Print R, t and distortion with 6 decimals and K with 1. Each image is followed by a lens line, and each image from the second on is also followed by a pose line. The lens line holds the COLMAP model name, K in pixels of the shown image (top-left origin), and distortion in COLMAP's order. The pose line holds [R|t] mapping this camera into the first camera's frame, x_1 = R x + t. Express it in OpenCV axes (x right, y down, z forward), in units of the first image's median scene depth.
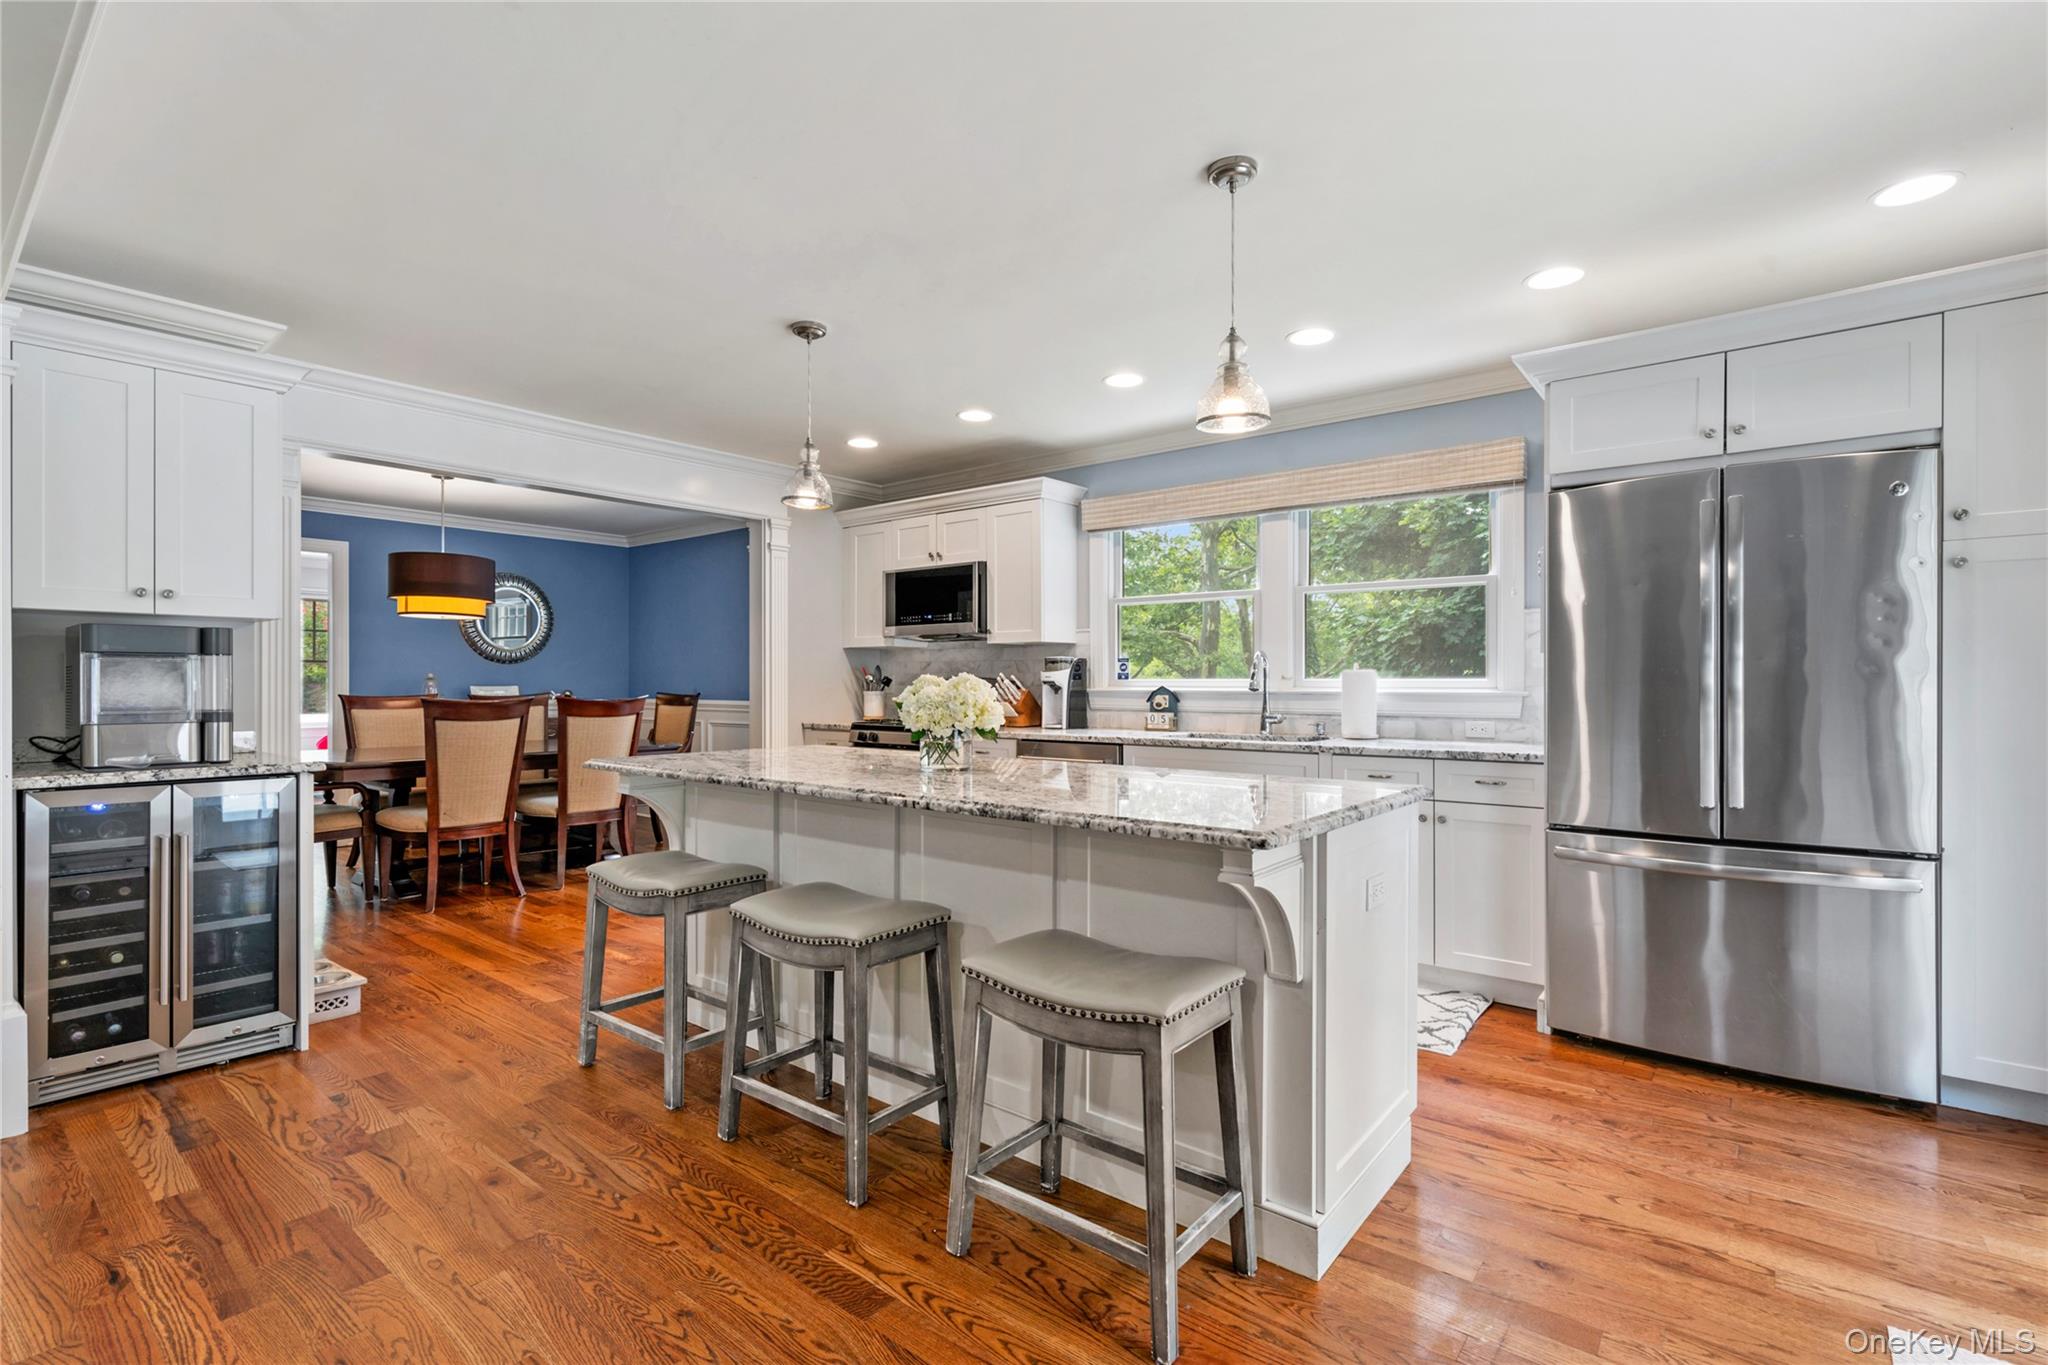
lens RADIAL K [[936.9, 0, 1010.3], [0, 936.9, 684.6], [0, 0, 1]] dist [0.000882, 0.000692]
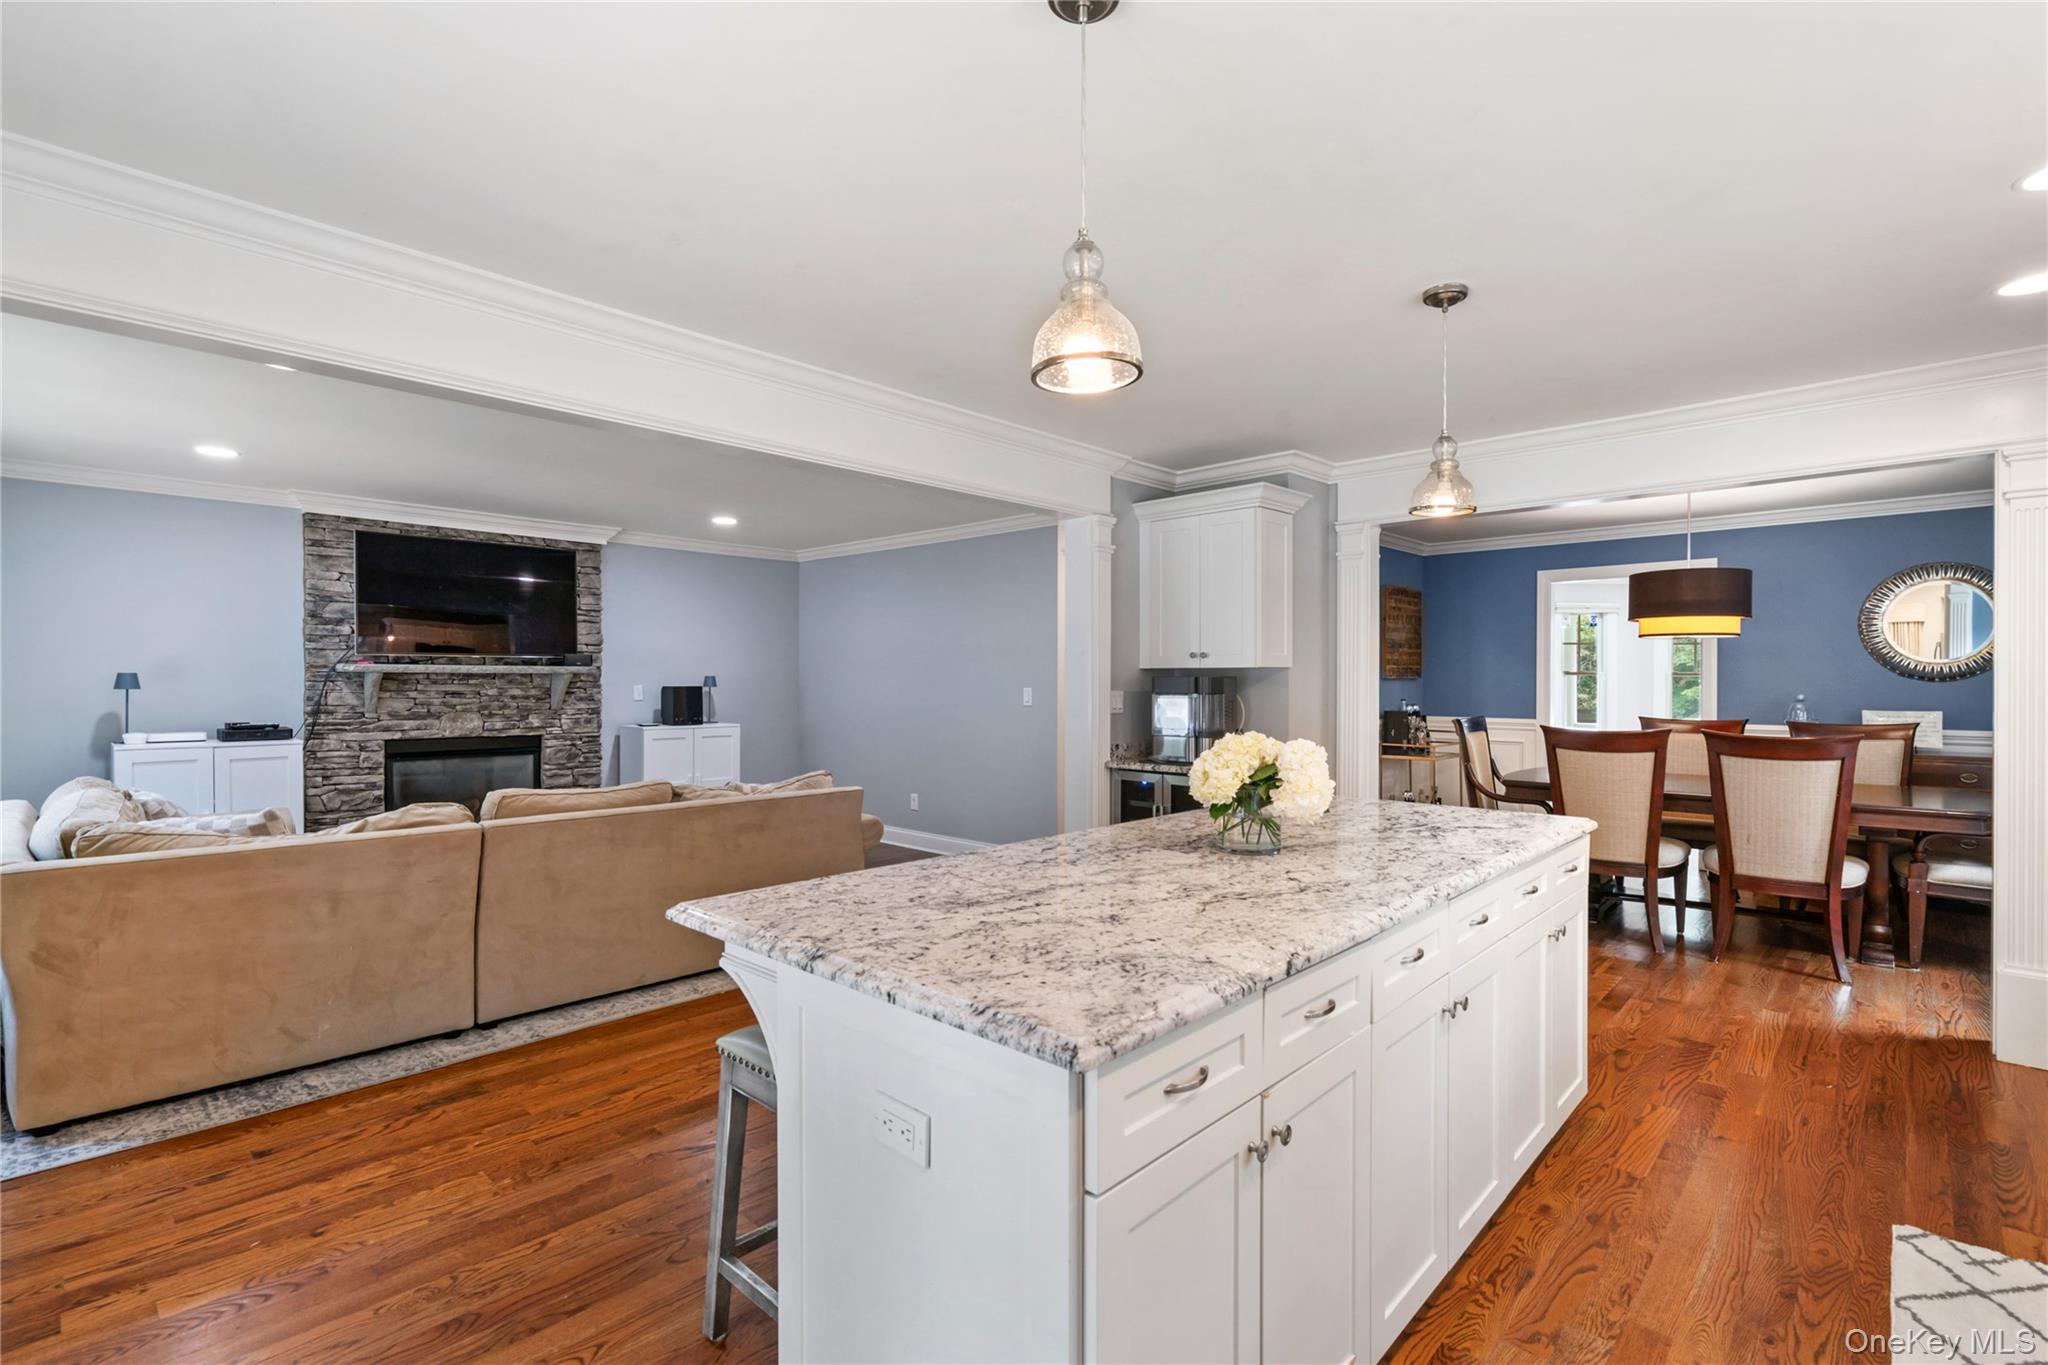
lens RADIAL K [[936.9, 0, 1010.3], [0, 936.9, 684.6], [0, 0, 1]] dist [0.000882, 0.000692]
pose [[-0.077228, 0.005927, -0.996996, 0.442792], [-0.004306, 0.999971, 0.006278, -0.034548], [0.997004, 0.004778, -0.077200, 0.497533]]
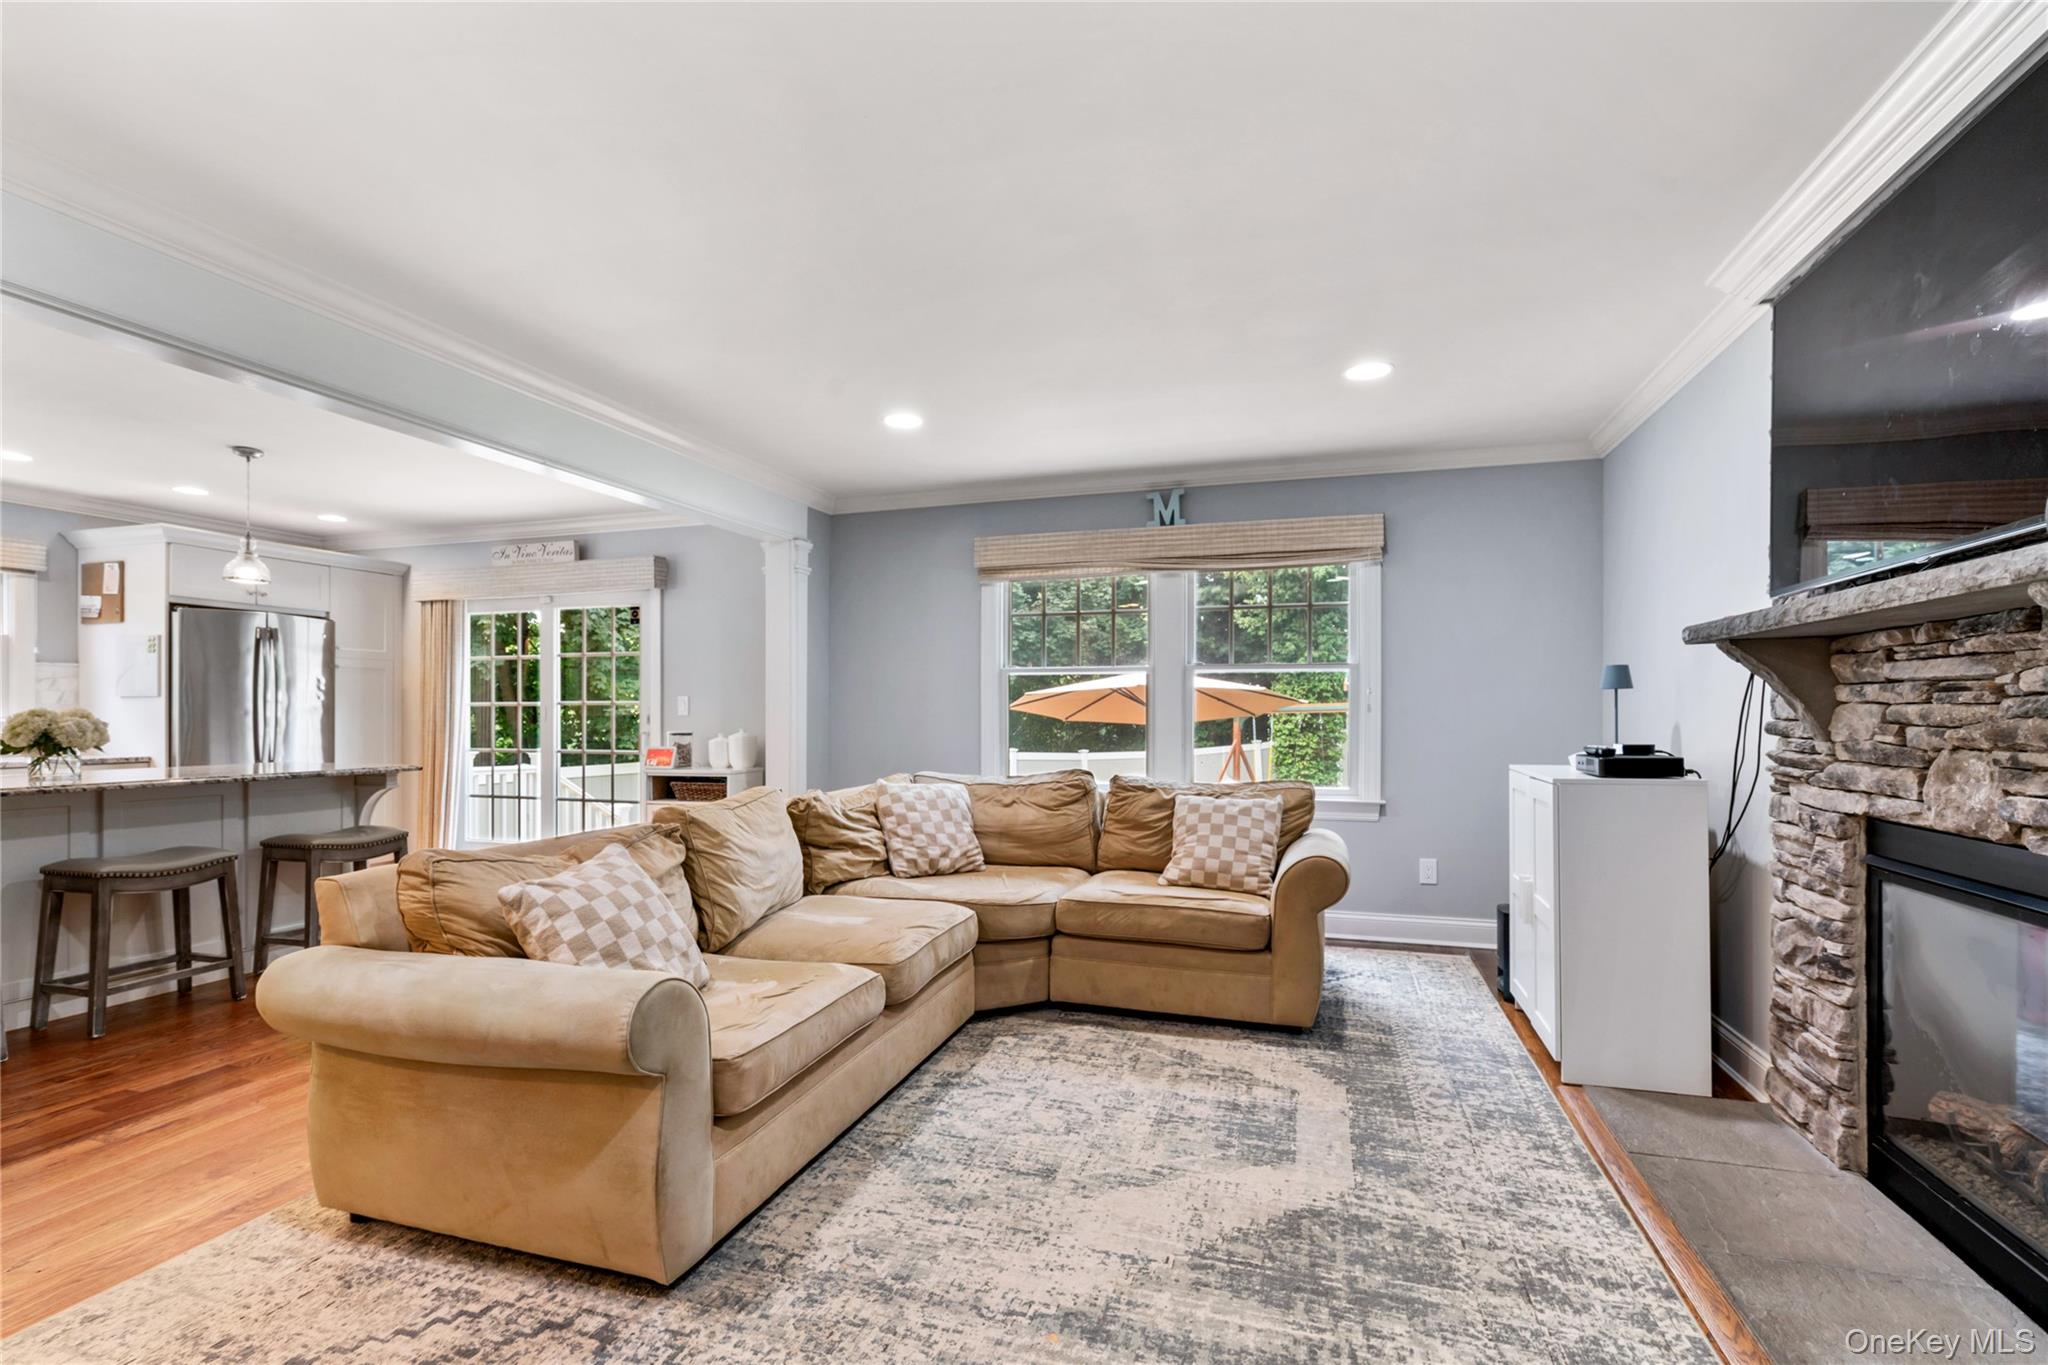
lens RADIAL K [[956.2, 0, 1019.5], [0, 956.2, 716.3], [0, 0, 1]] dist [-0.000053, 0.000735]
pose [[-0.368473, -0.002659, 0.929635, -1.081303], [0.002605, 0.999989, 0.003893, -0.000272], [-0.929635, 0.003856, -0.368462, 0.120853]]
